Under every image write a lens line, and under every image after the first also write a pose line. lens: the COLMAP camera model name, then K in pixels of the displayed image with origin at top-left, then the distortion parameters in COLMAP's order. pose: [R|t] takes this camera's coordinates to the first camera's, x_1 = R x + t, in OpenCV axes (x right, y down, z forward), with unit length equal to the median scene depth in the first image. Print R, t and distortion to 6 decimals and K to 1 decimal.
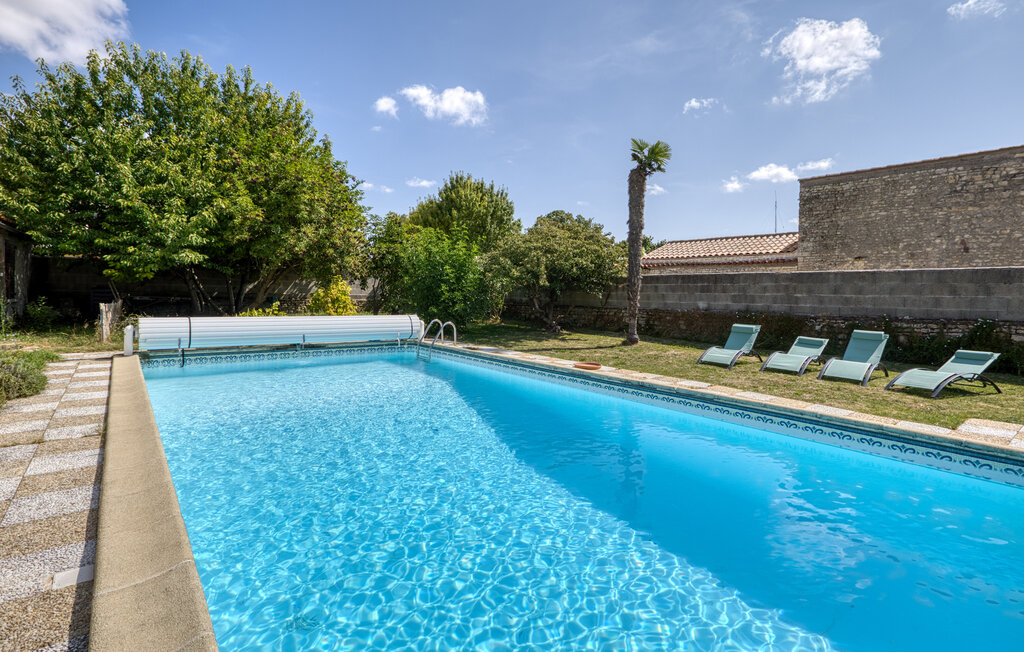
lens RADIAL K [[487.0, 0, 503.1], [0, 487.0, 317.7], [0, 0, 1]] dist [-0.003932, 0.000628]
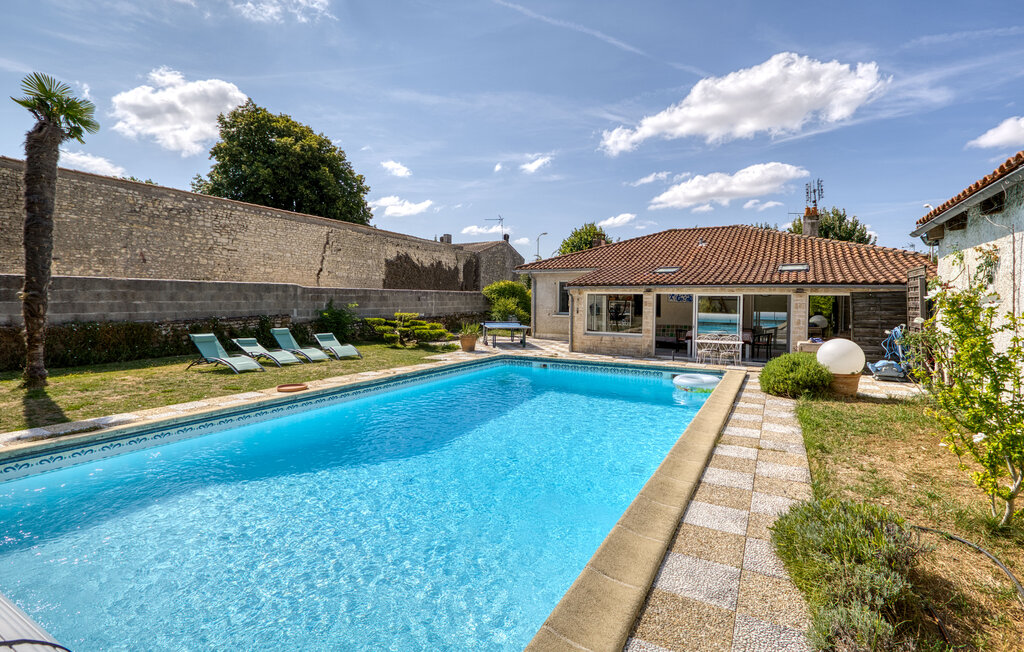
lens RADIAL K [[487.0, 0, 505.1], [0, 487.0, 322.0], [0, 0, 1]] dist [-0.003932, 0.000628]
pose [[-0.381661, -0.068786, 0.921739, -0.556017], [0.029904, 0.995786, 0.086694, -0.064589], [-0.923818, 0.060652, -0.377996, 0.634563]]
